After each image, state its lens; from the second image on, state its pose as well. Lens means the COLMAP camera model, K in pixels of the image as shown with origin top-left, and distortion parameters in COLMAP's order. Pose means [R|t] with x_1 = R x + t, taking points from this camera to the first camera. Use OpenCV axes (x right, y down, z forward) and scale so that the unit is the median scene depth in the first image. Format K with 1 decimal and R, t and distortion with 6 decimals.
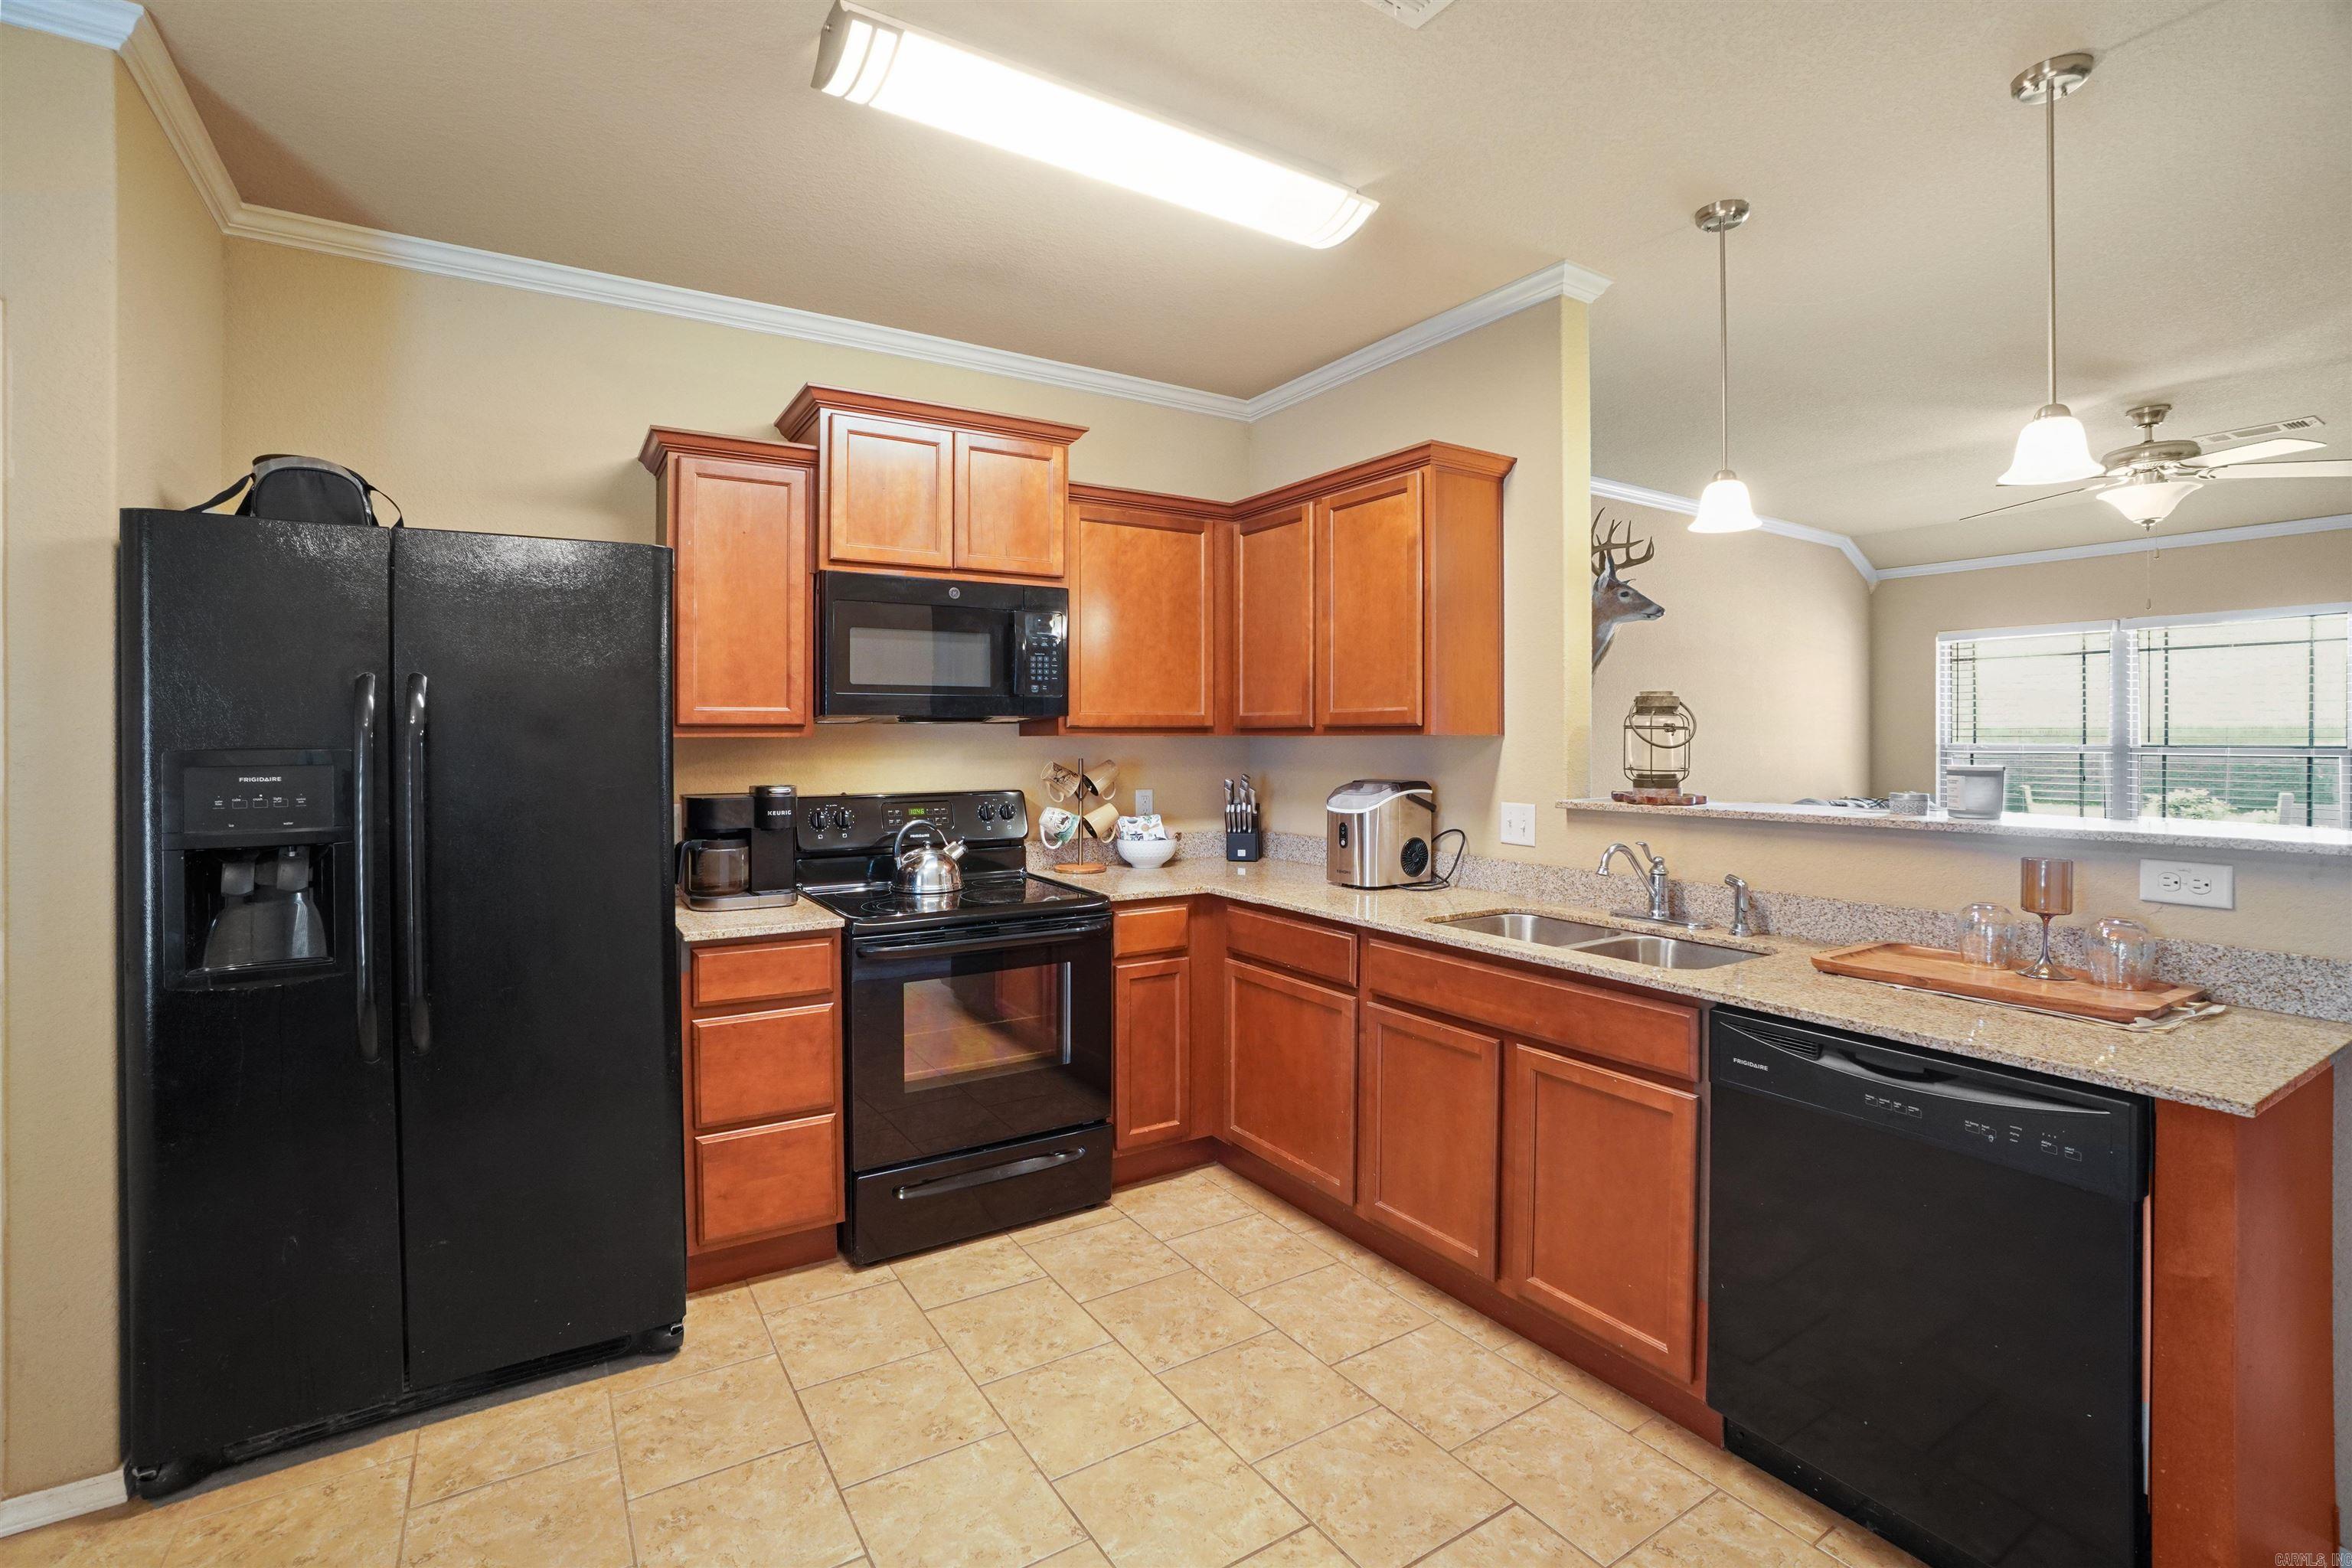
lens RADIAL K [[1066.7, 0, 1169.5], [0, 1066.7, 746.8], [0, 0, 1]] dist [-0.021202, 0.001082]
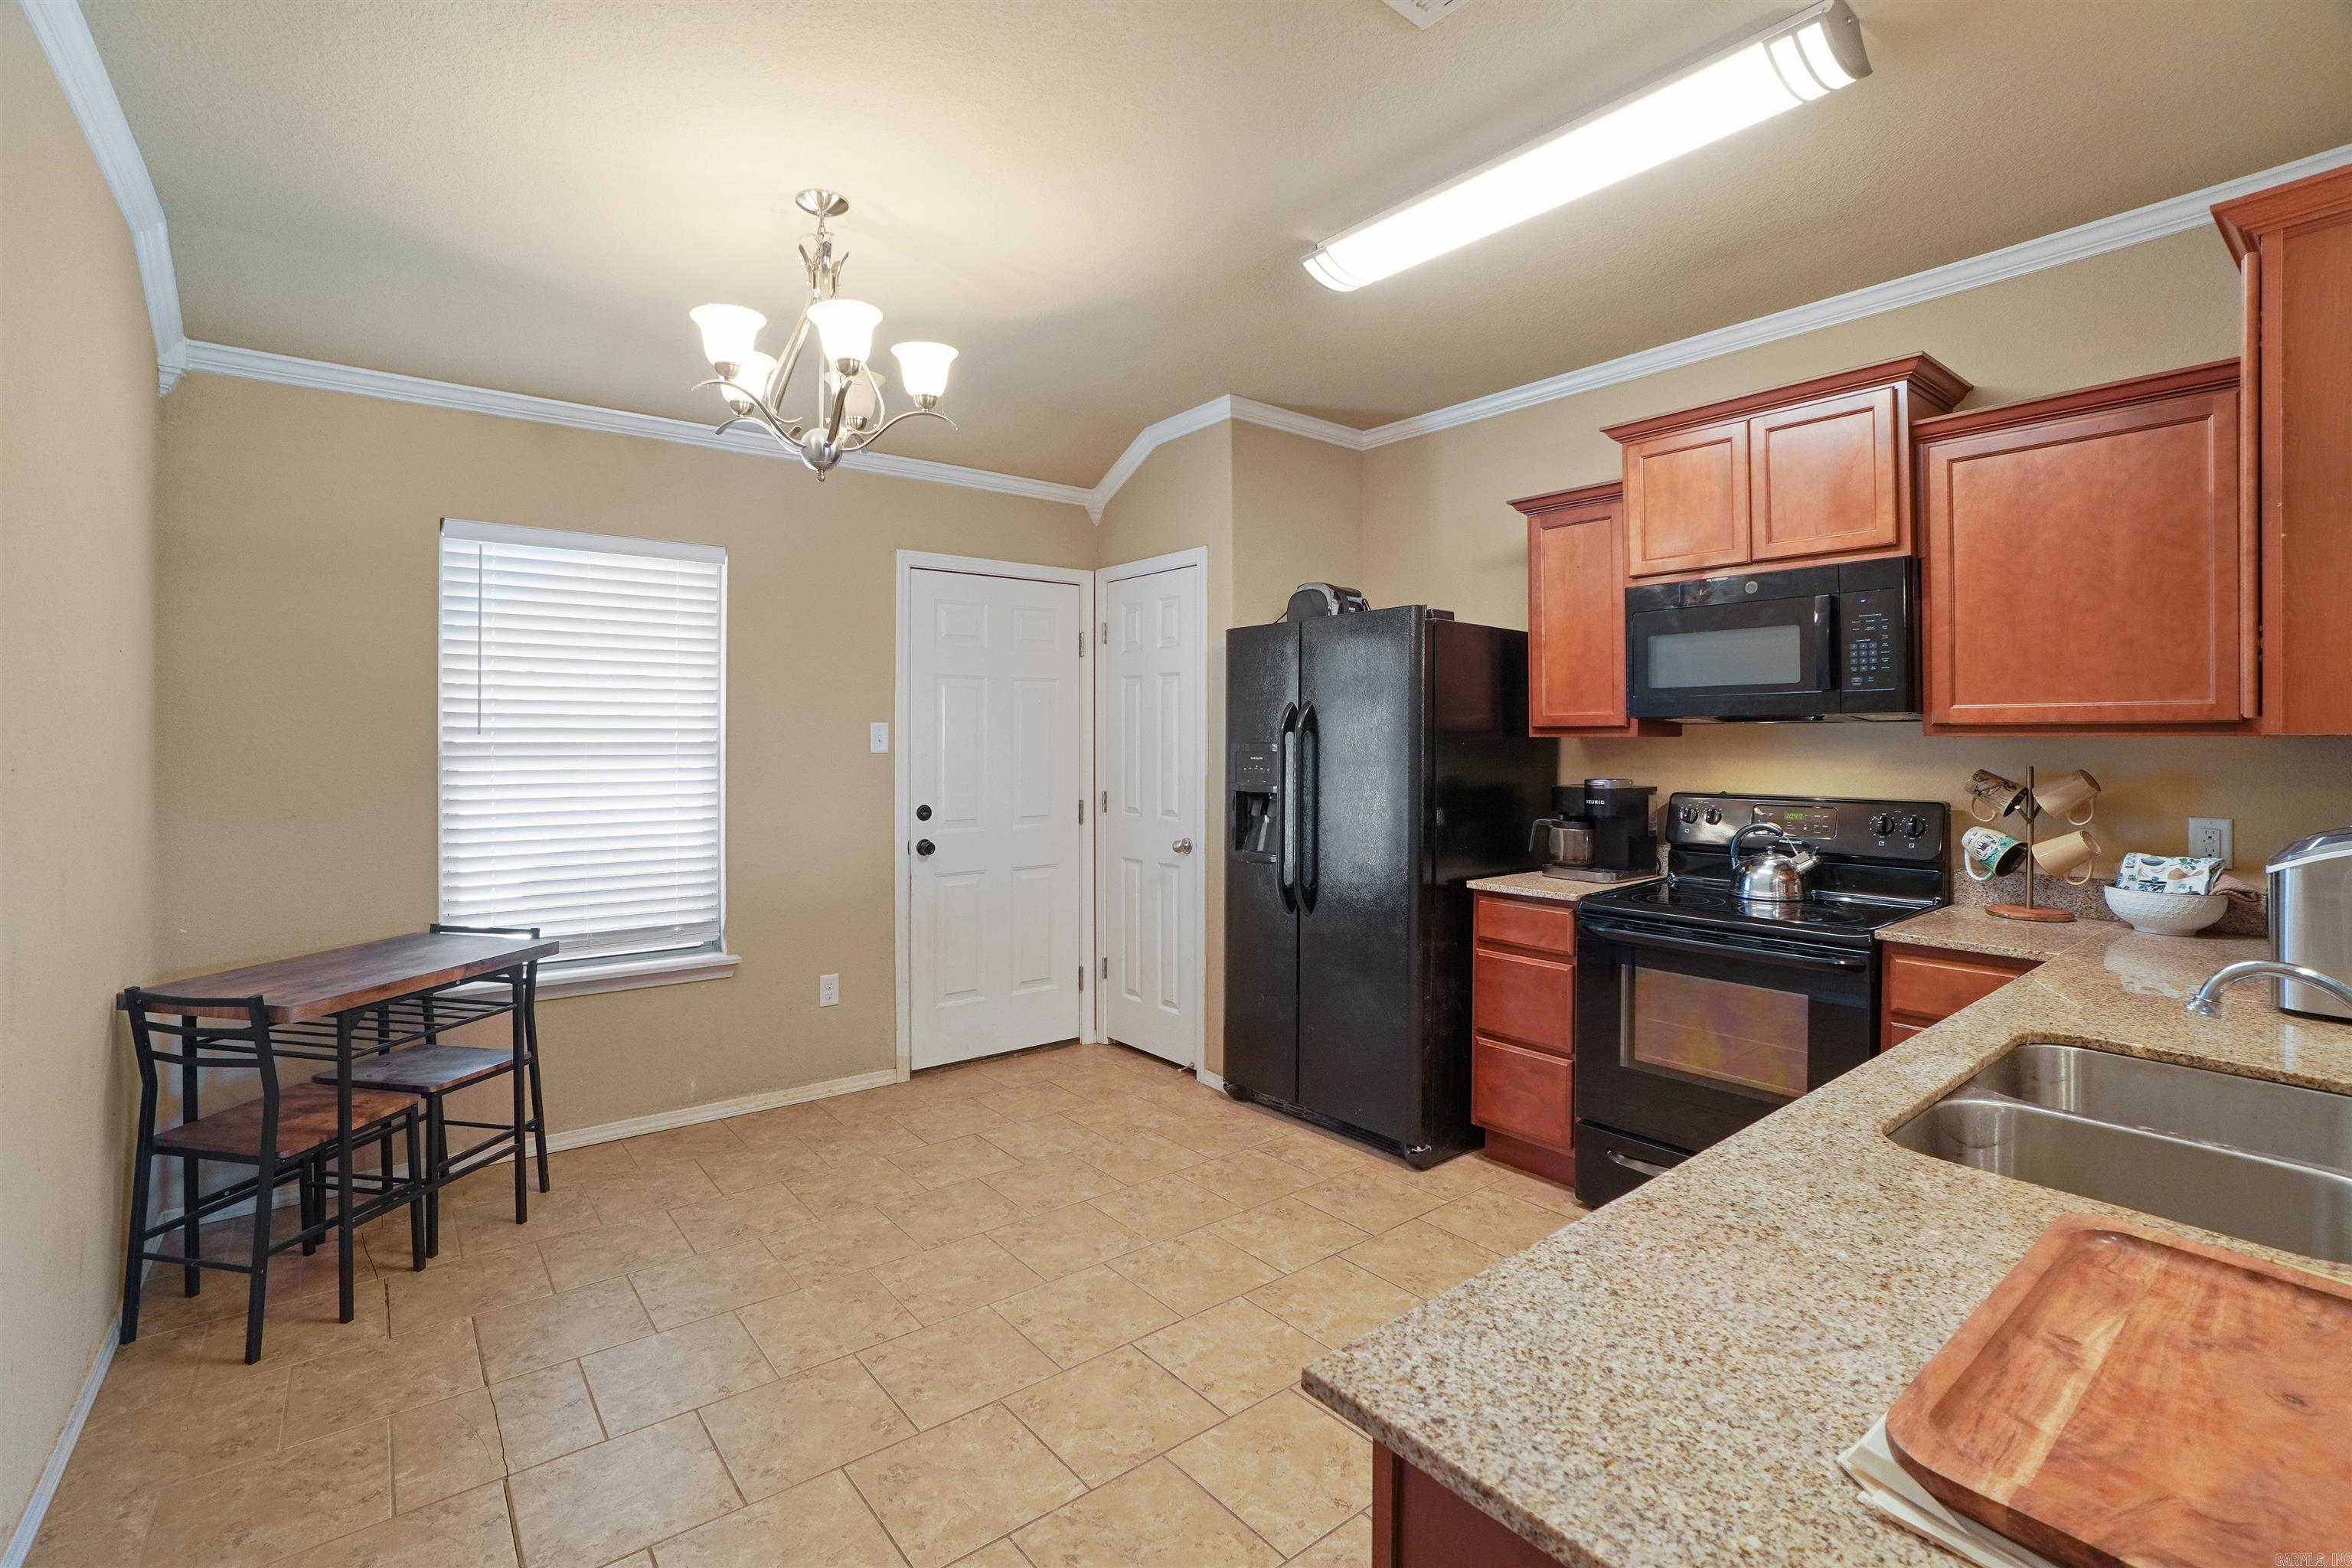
lens RADIAL K [[1066.7, 0, 1169.5], [0, 1066.7, 746.8], [0, 0, 1]] dist [-0.021202, 0.001082]
pose [[0.118581, 0.011948, -0.992873, 0.687846], [-0.007802, 0.999908, 0.011101, -0.007316], [0.992914, 0.006430, 0.118663, 0.370105]]
